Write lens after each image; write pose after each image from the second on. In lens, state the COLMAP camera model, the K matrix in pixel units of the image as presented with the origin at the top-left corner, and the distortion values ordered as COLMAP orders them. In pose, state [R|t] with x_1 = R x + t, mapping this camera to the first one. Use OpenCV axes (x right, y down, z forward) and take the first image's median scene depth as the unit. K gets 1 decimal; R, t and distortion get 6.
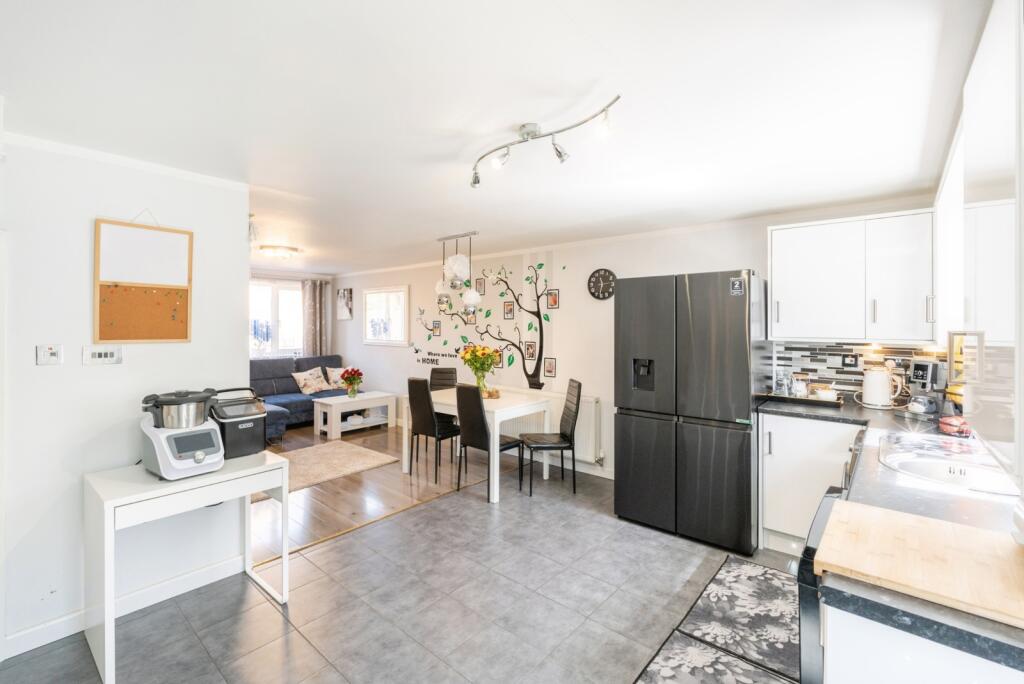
lens RADIAL K [[448.3, 0, 470.1], [0, 448.3, 319.1], [0, 0, 1]] dist [-0.009327, 0.000435]
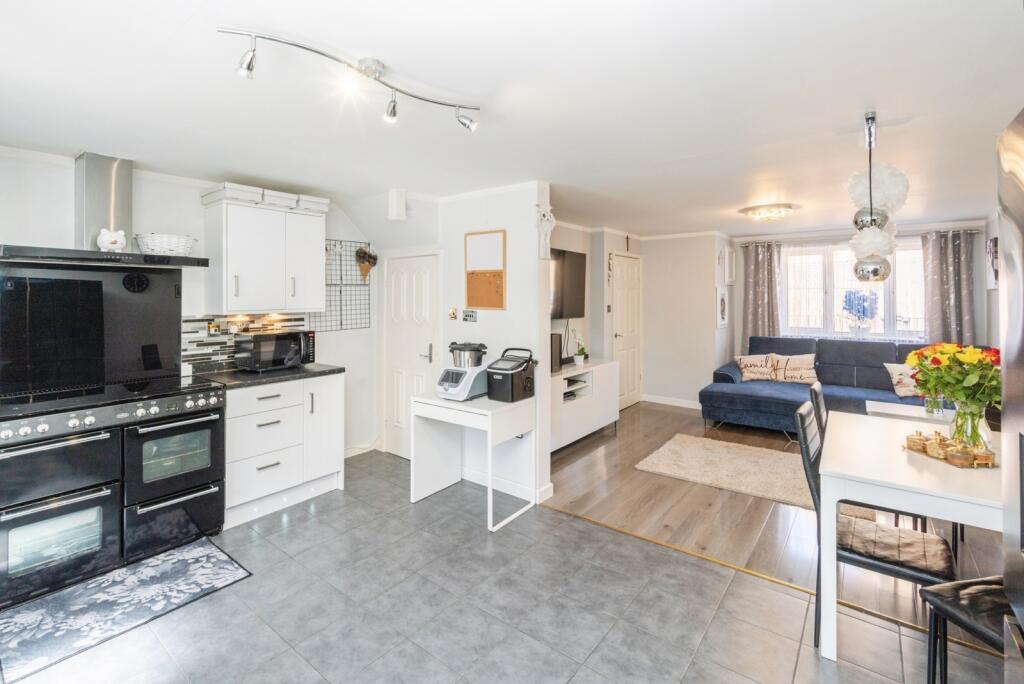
lens RADIAL K [[448.3, 0, 524.4], [0, 448.3, 291.3], [0, 0, 1]] dist [-0.009327, 0.000435]
pose [[0.113656, -0.016453, -0.993384, 0.728697], [0.013059, 0.999801, -0.015066, 0.015269], [0.993434, -0.011260, 0.113848, 0.883293]]
